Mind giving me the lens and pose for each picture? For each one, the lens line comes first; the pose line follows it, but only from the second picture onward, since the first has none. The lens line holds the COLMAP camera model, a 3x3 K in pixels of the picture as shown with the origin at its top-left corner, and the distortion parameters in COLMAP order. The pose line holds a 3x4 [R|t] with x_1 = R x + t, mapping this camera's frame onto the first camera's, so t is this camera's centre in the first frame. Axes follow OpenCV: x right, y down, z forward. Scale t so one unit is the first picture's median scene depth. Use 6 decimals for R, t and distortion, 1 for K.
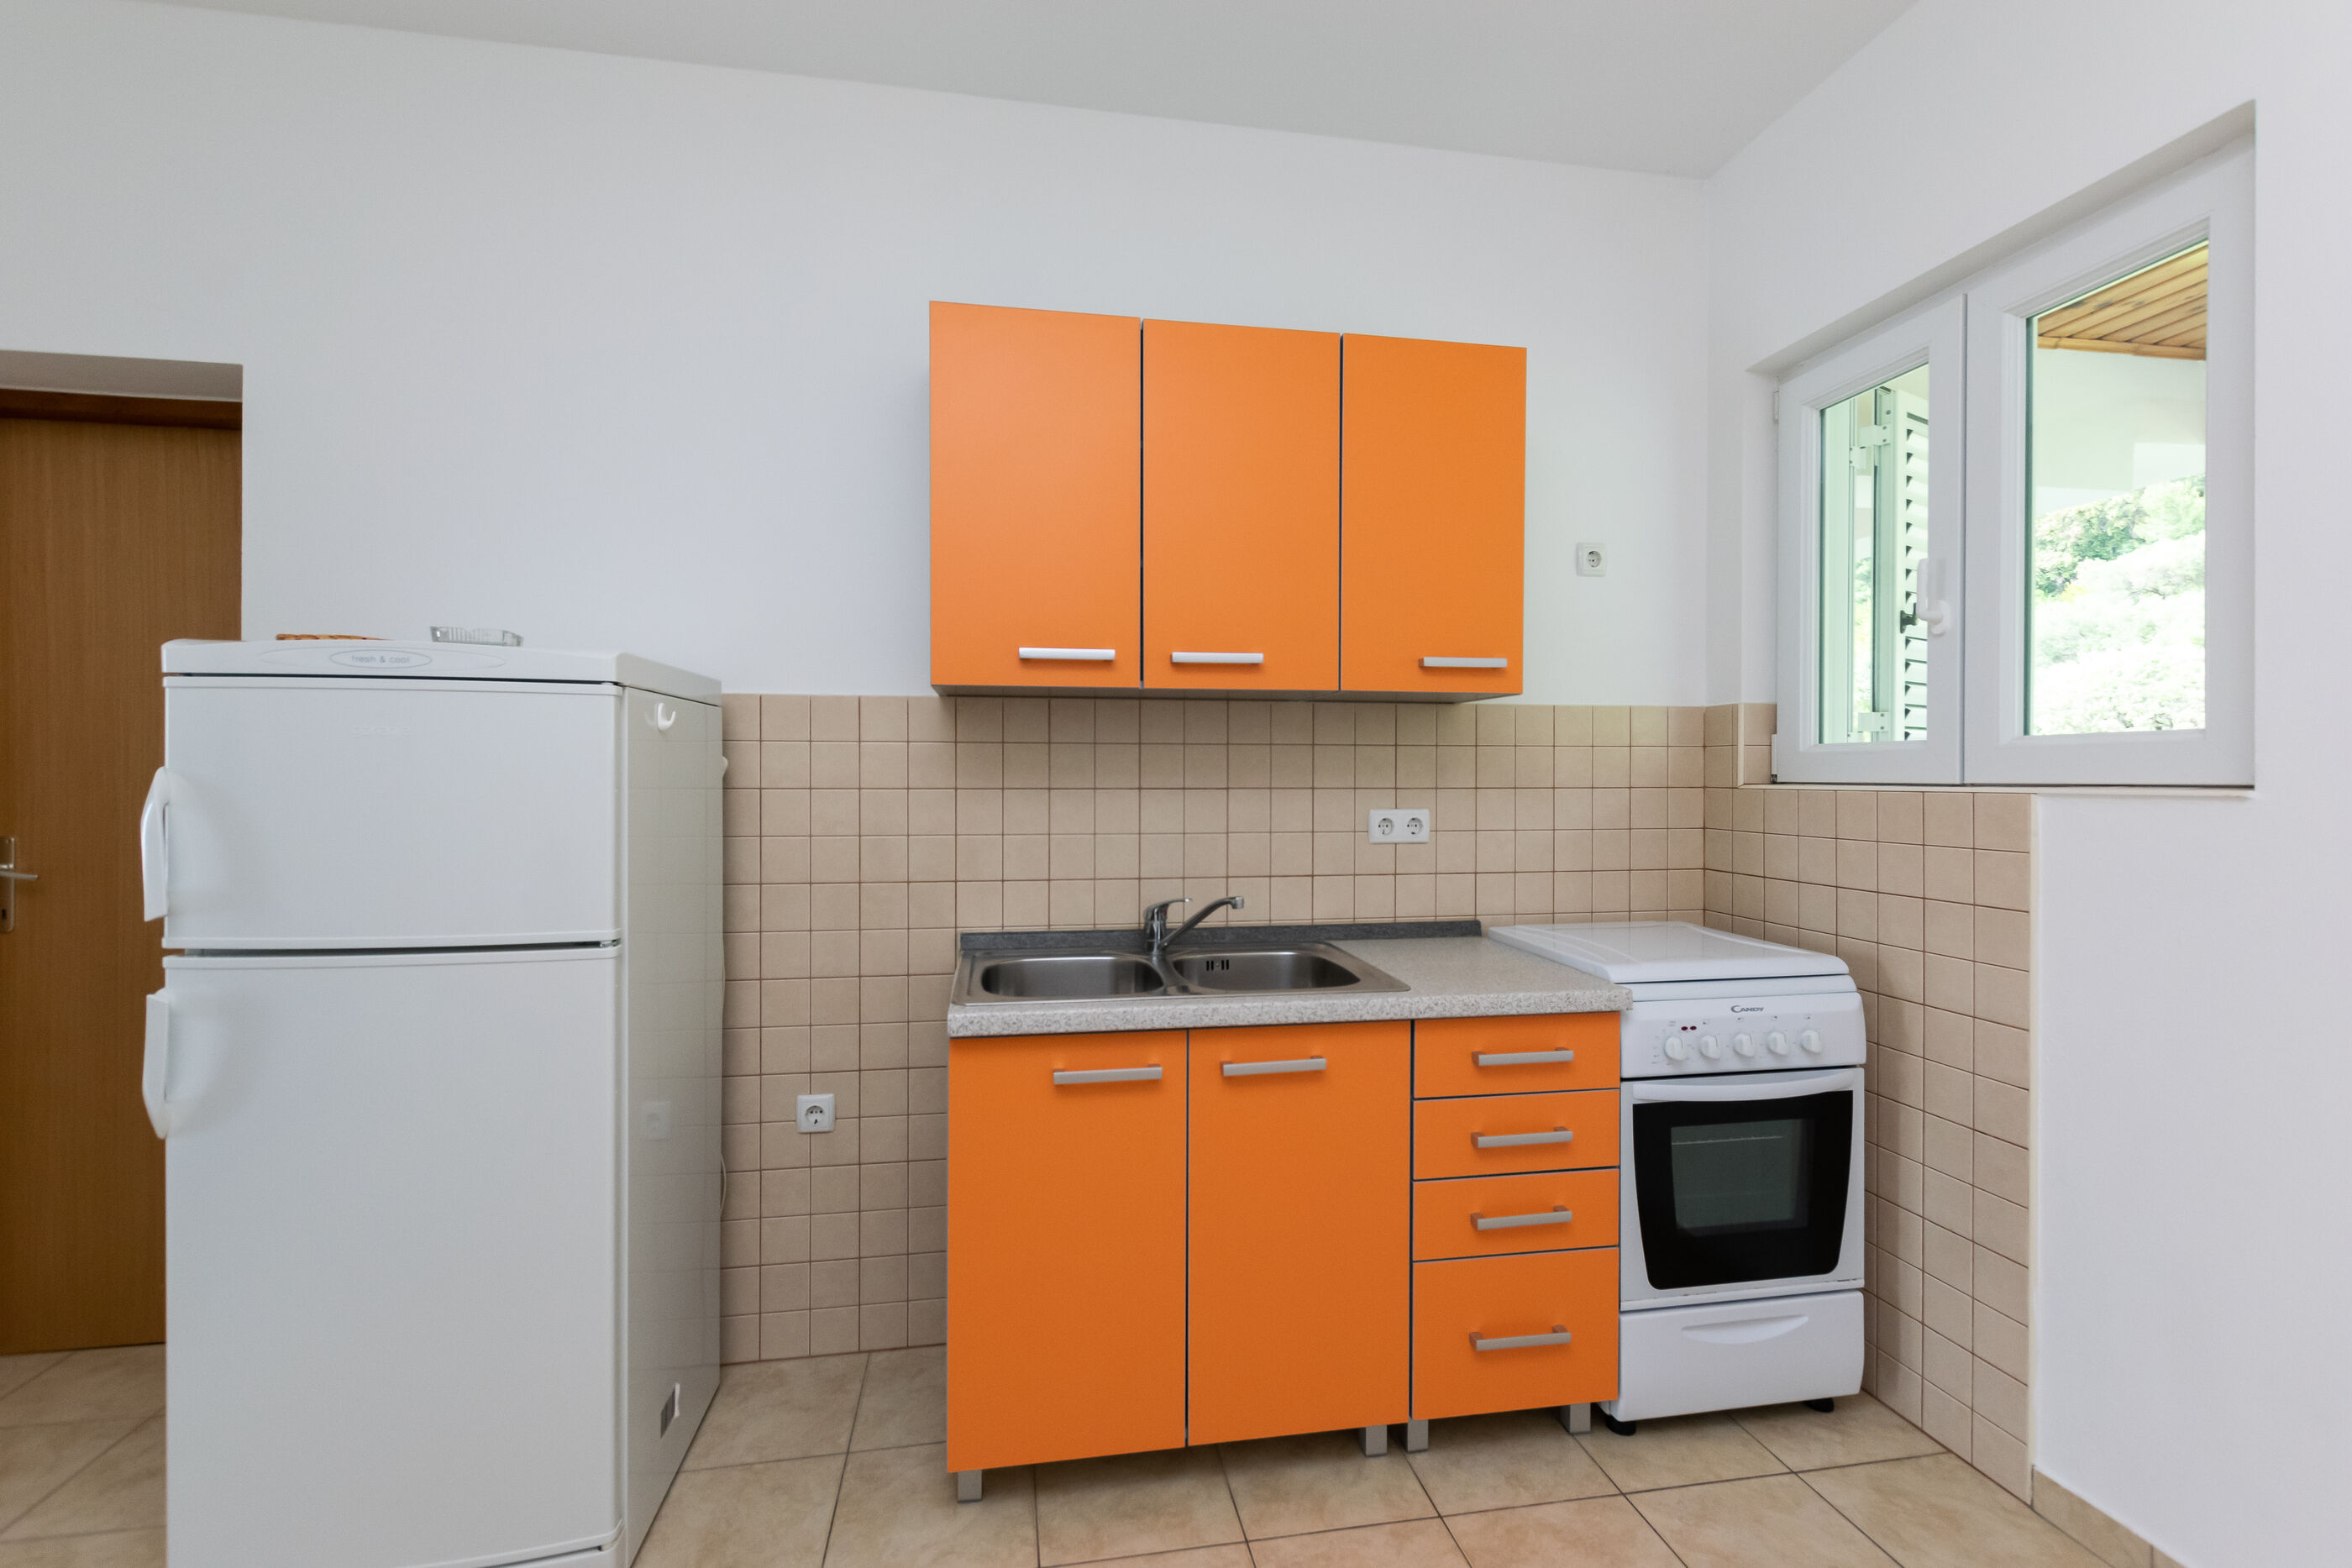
lens RADIAL K [[1018.4, 0, 1178.6], [0, 1018.4, 776.4], [0, 0, 1]] dist [0.001101, -0.000048]
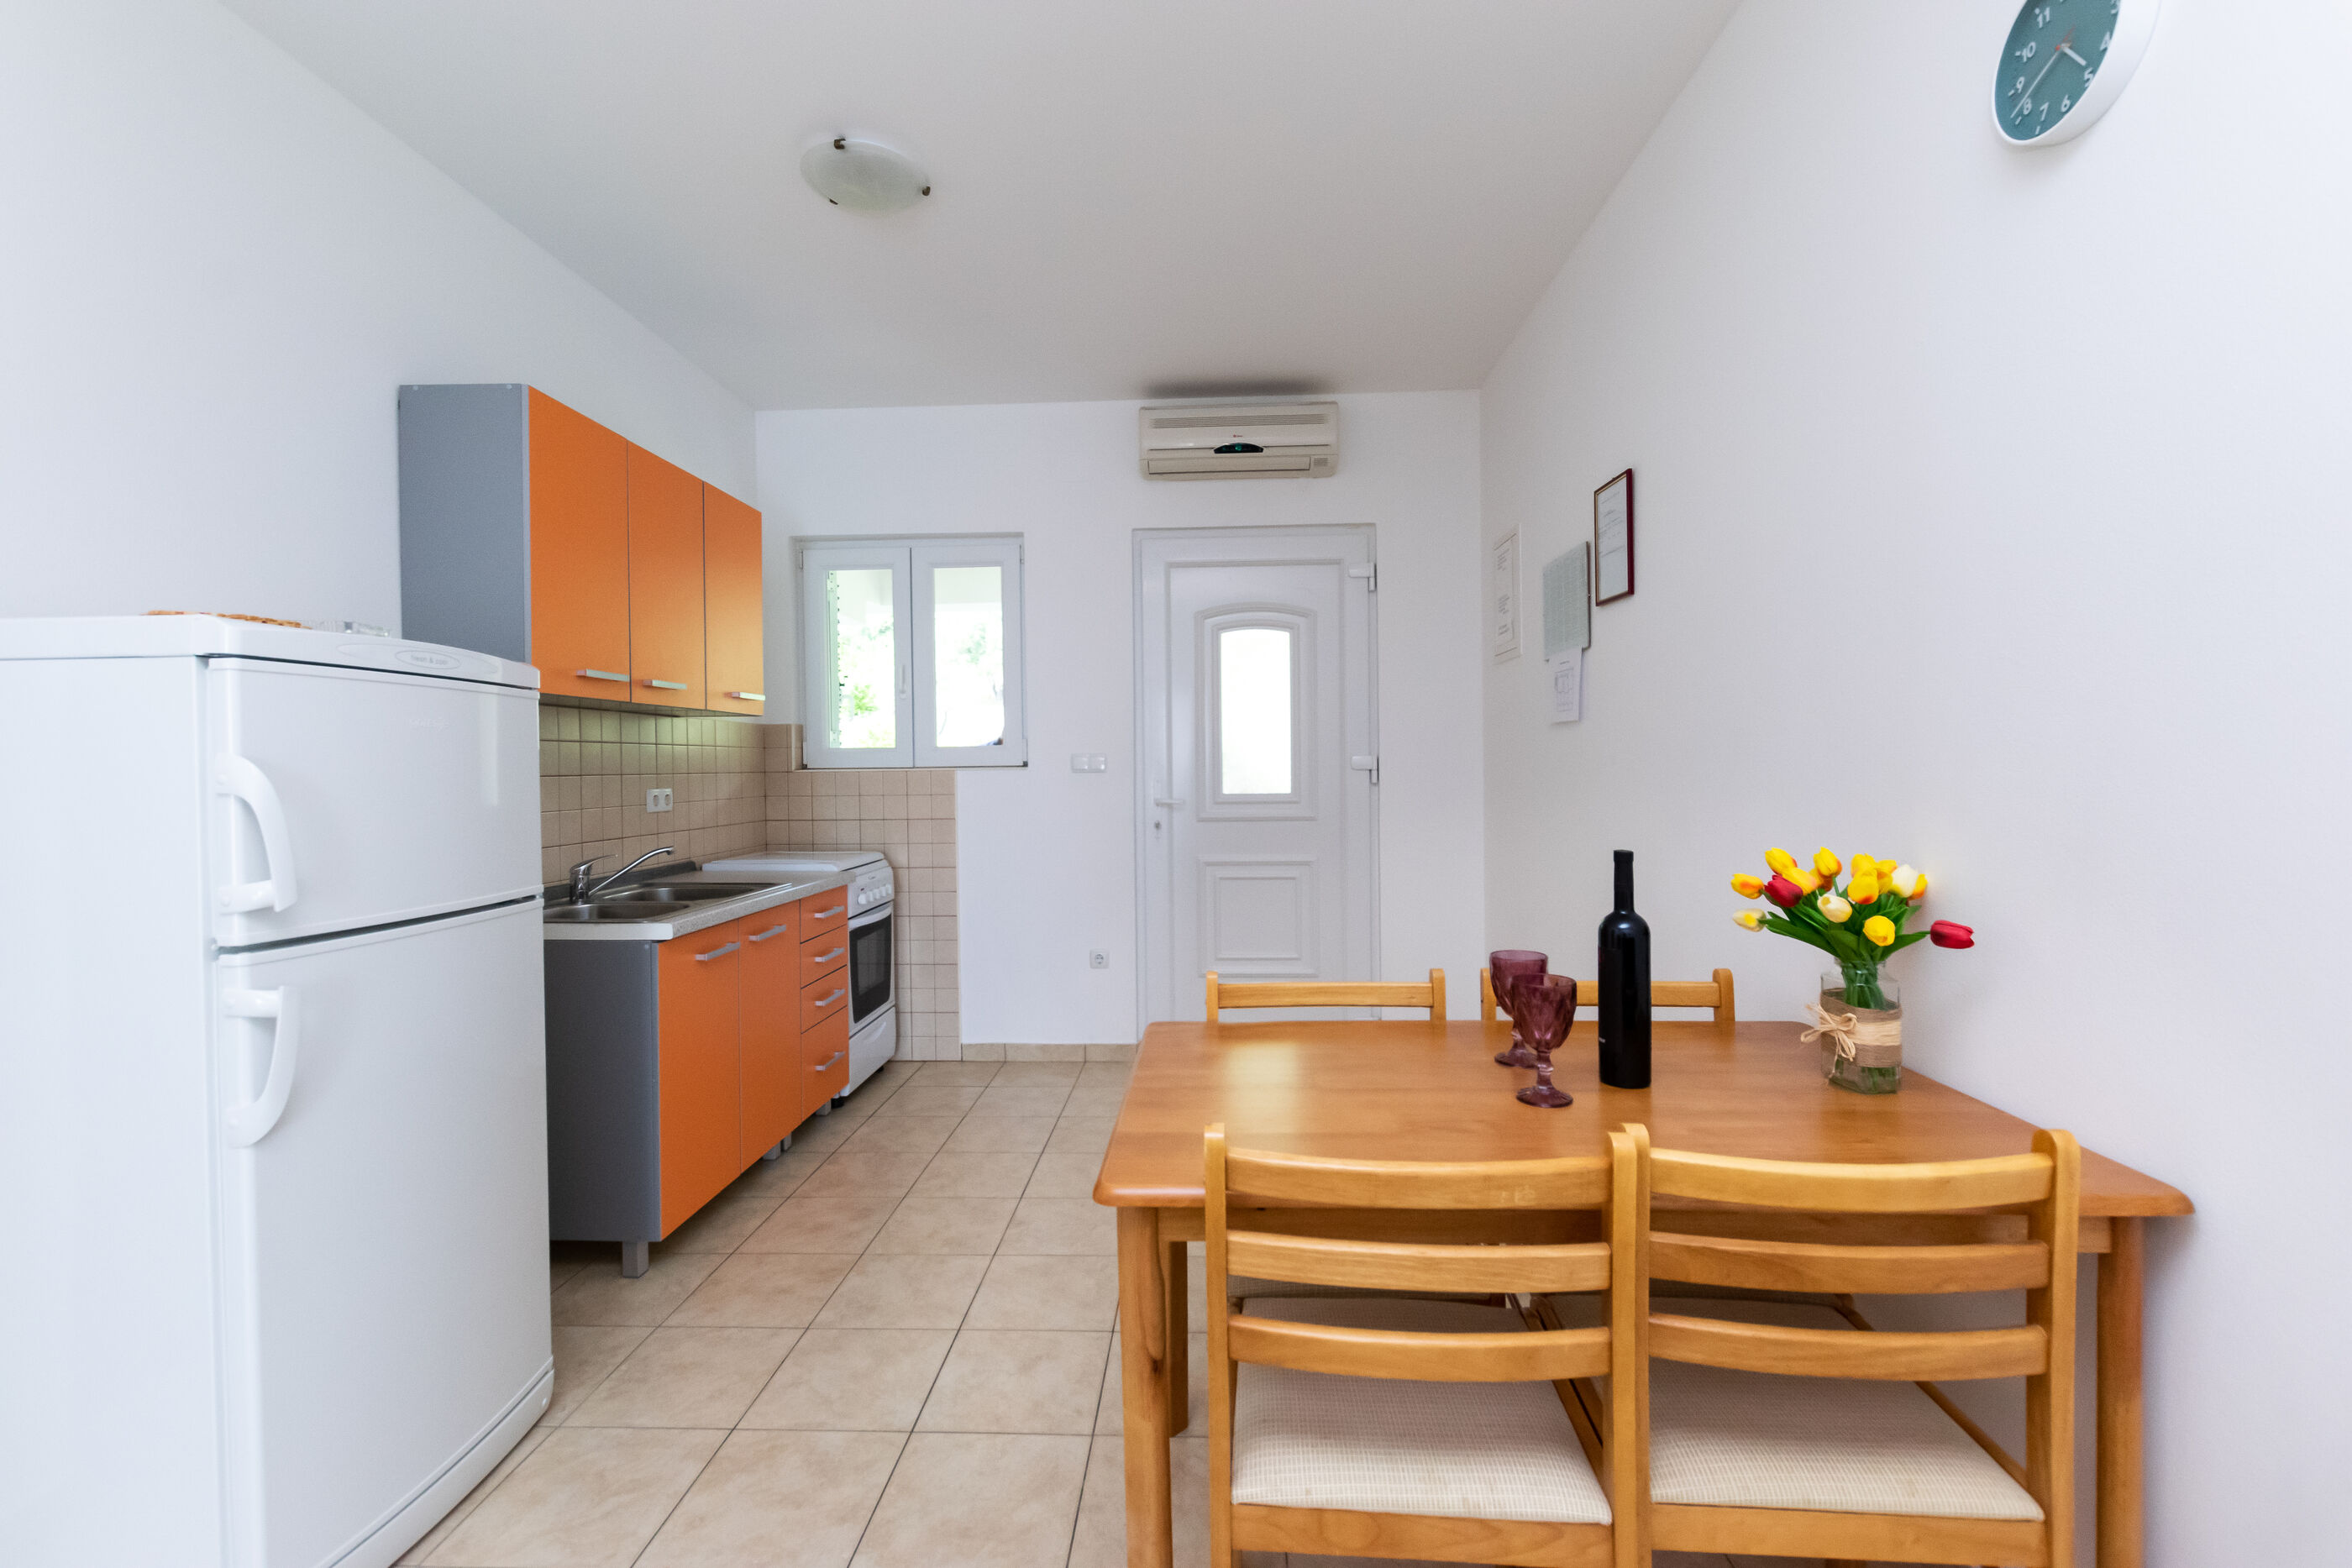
lens RADIAL K [[1018.4, 0, 1178.6], [0, 1018.4, 776.4], [0, 0, 1]] dist [0.001101, -0.000048]
pose [[0.211461, -0.014608, 0.977277, -1.323536], [0.016203, 0.999803, 0.011438, 0.011096], [-0.977252, 0.013416, 0.211656, -0.037968]]
